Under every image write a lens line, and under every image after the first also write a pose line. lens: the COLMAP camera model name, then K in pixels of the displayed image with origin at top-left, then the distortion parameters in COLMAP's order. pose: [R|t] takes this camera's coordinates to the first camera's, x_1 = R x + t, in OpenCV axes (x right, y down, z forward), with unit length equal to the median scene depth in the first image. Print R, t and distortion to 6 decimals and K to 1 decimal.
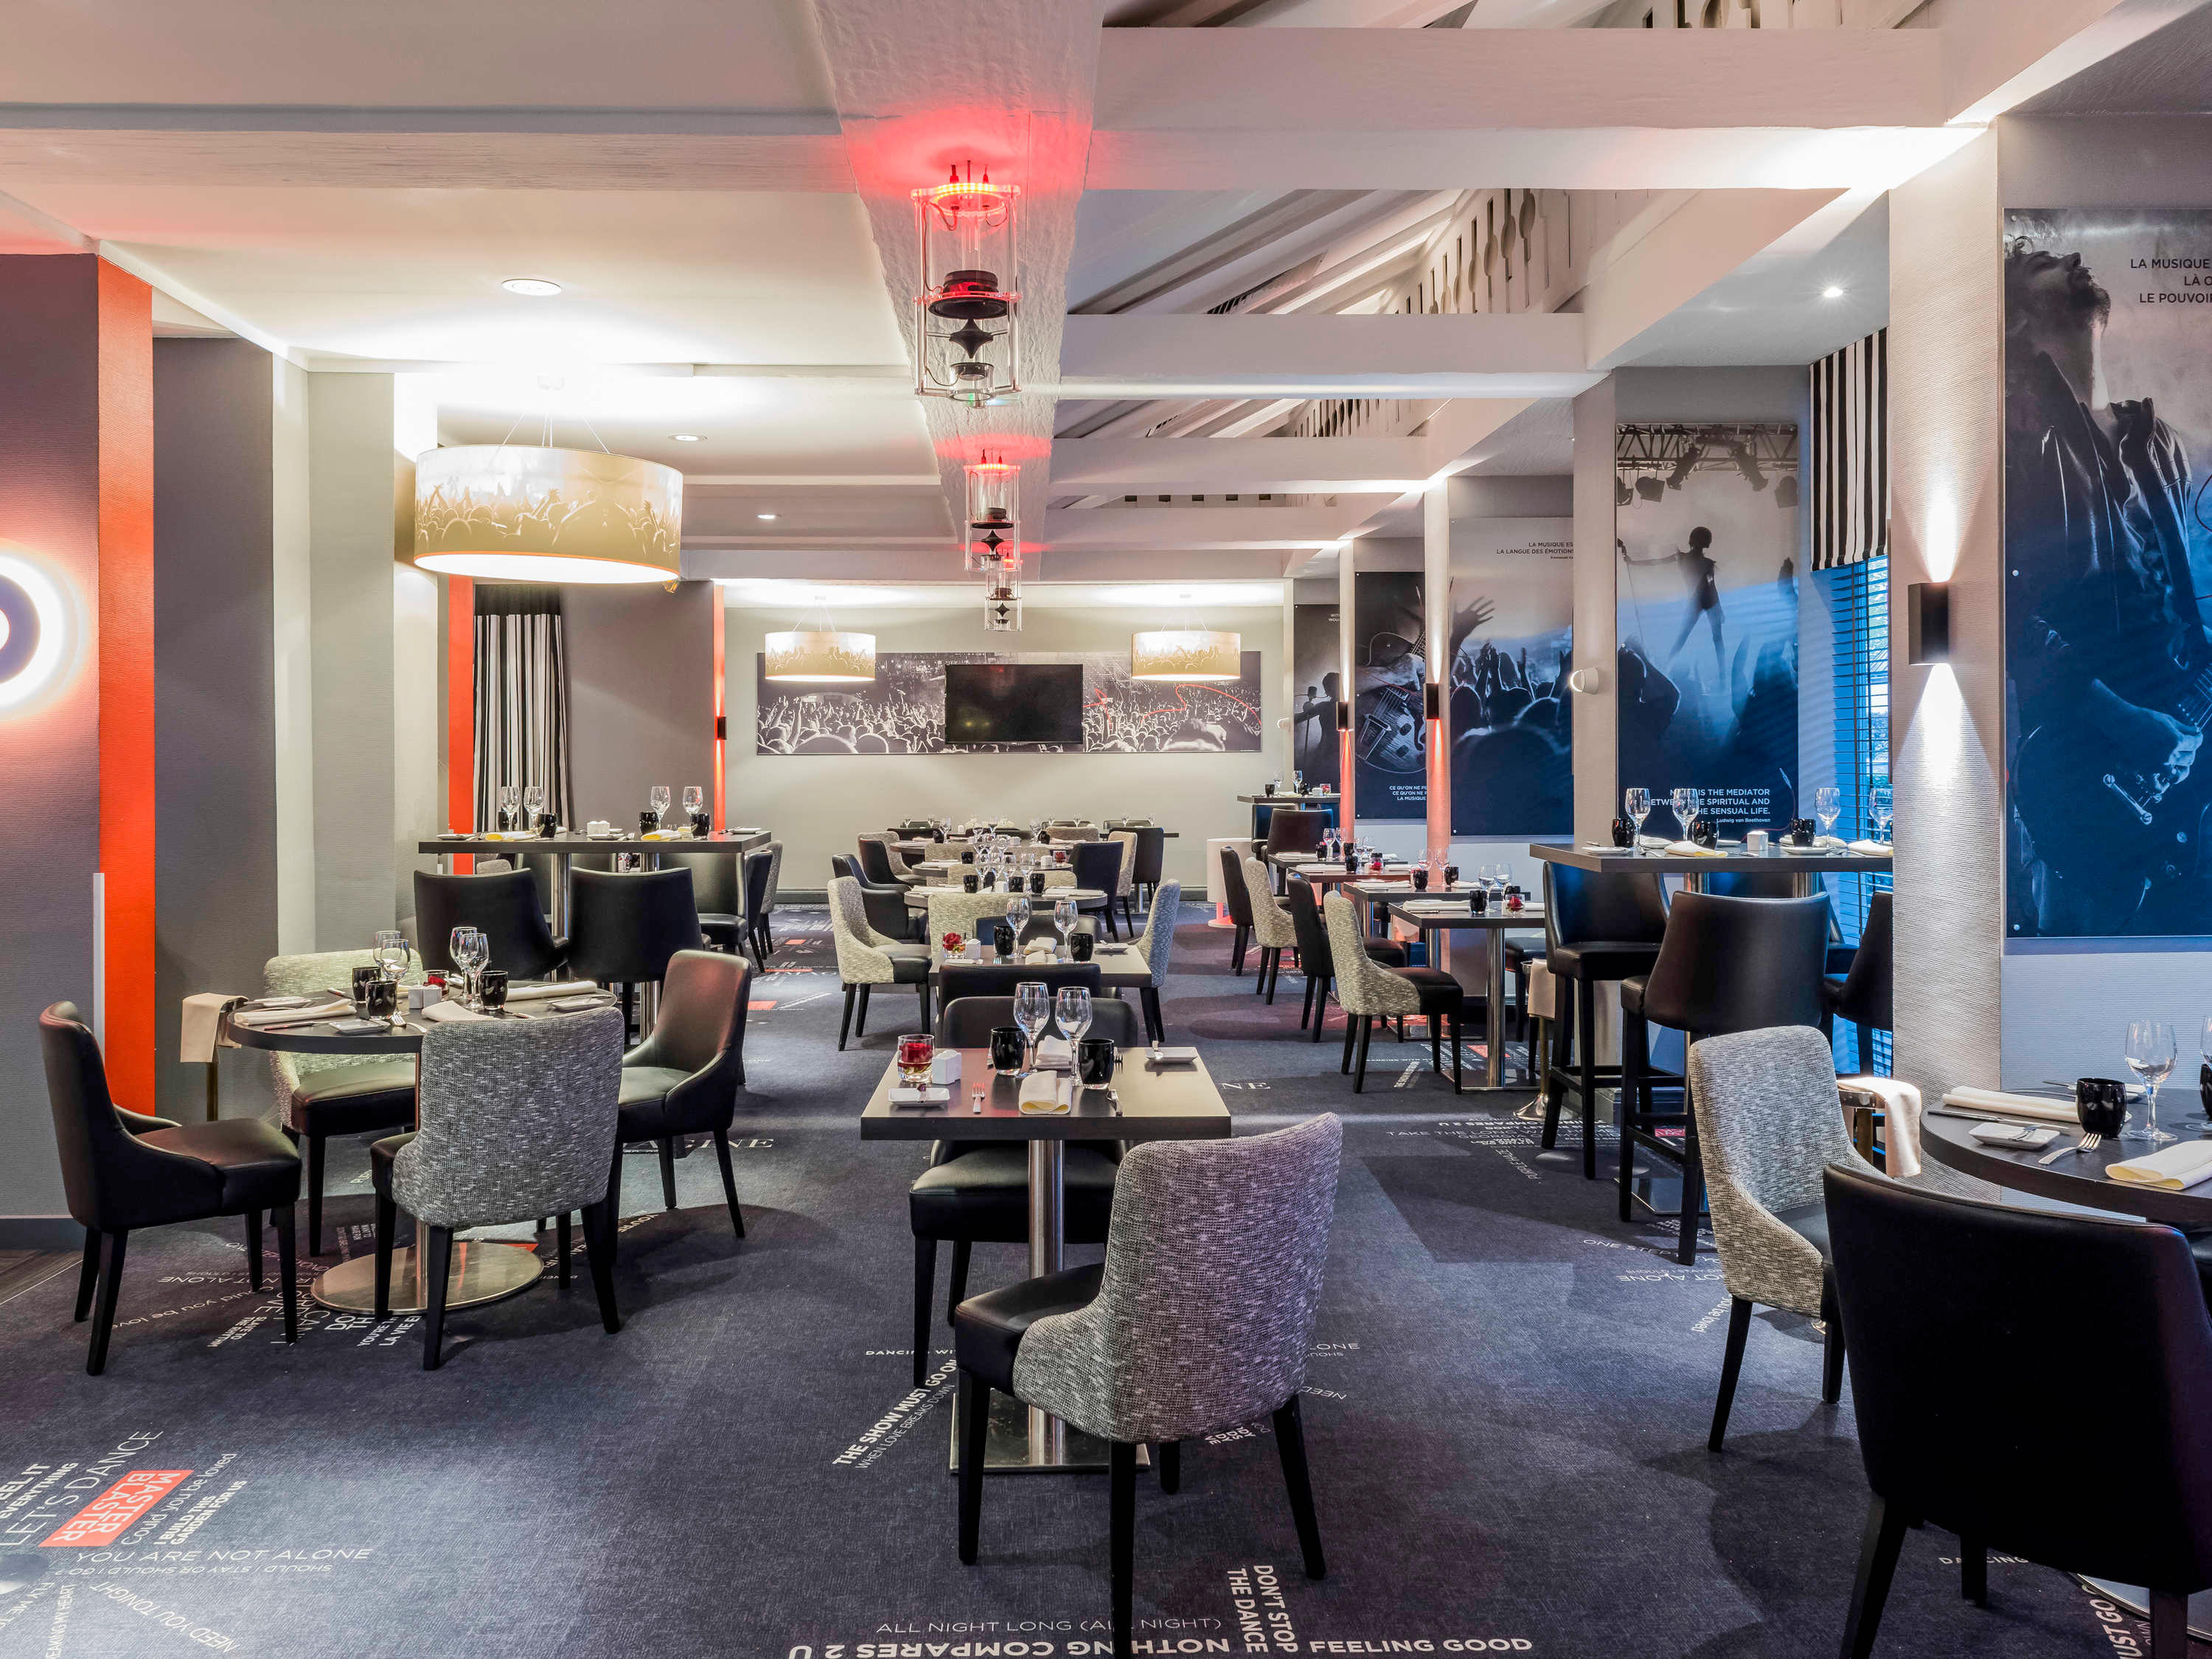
lens RADIAL K [[1602.0, 0, 1099.8], [0, 1602.0, 790.0], [0, 0, 1]] dist [0.001015, -0.003847]
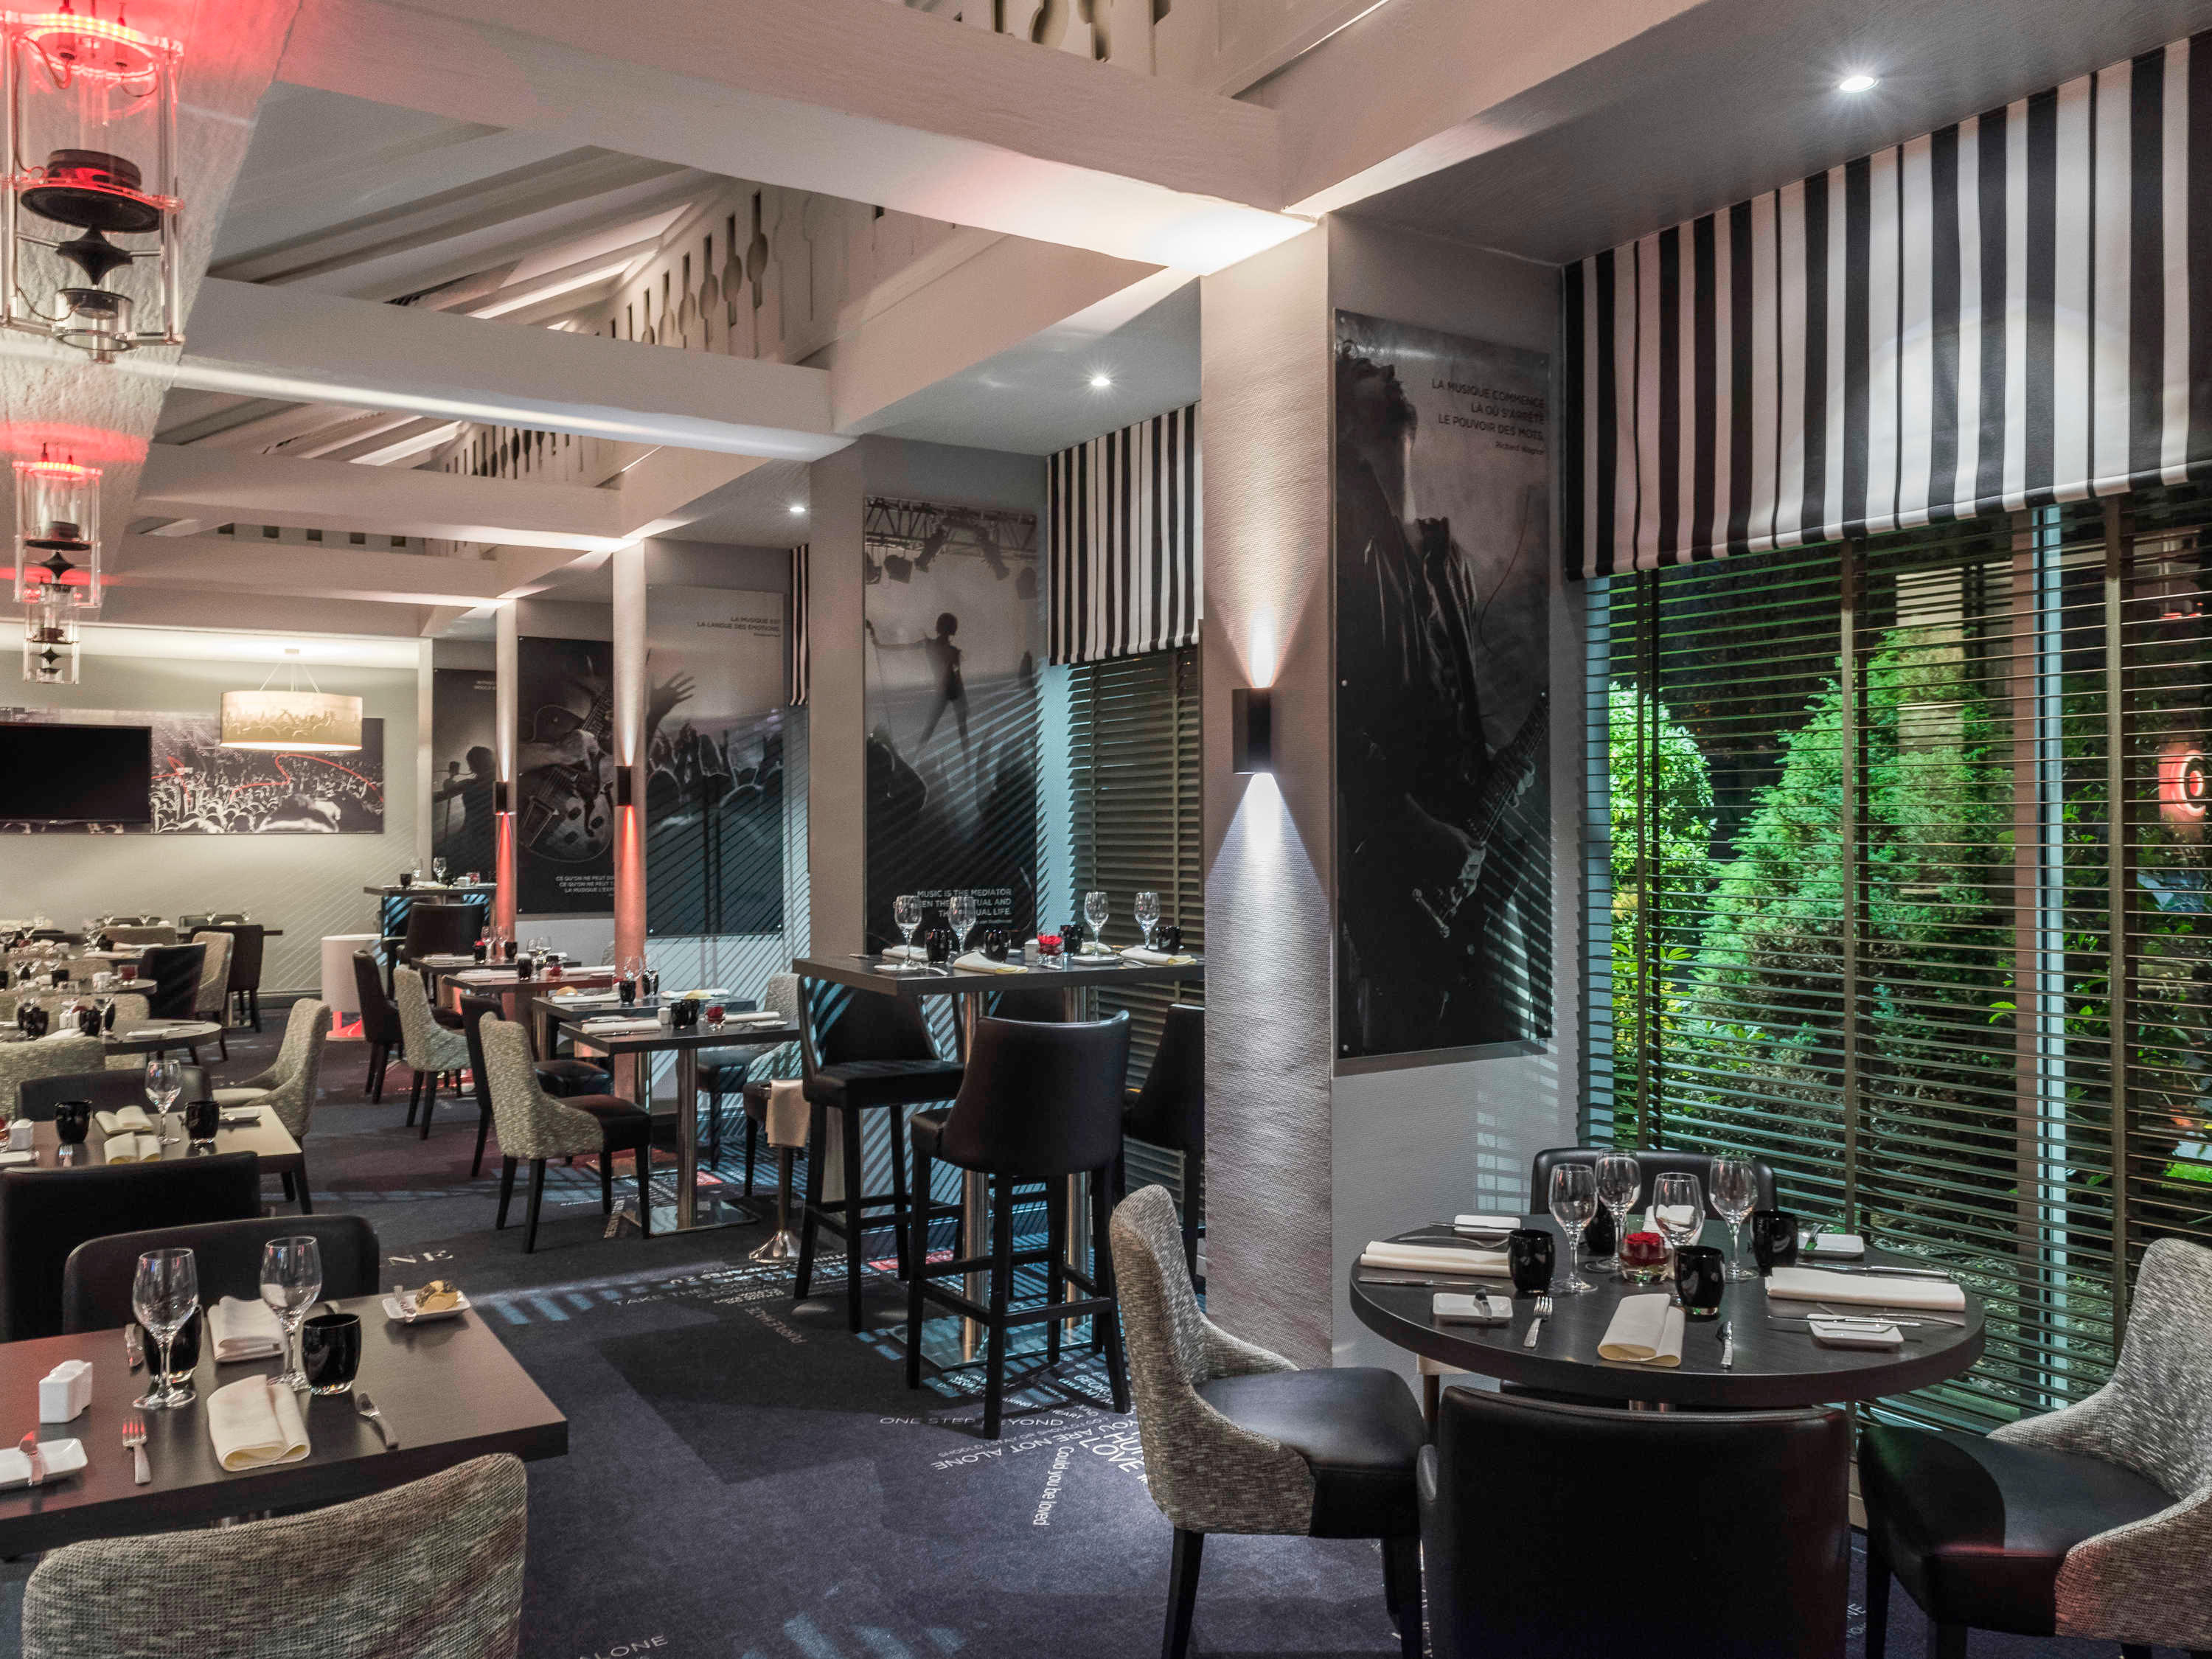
lens RADIAL K [[1614.5, 0, 1048.0], [0, 1614.5, 825.9], [0, 0, 1]] dist [0.004171, -0.007582]
pose [[0.872299, 0.005154, 0.488946, -0.027529], [0.006257, 0.999745, -0.021701, -0.012343], [-0.488933, 0.021989, 0.872044, 0.100907]]
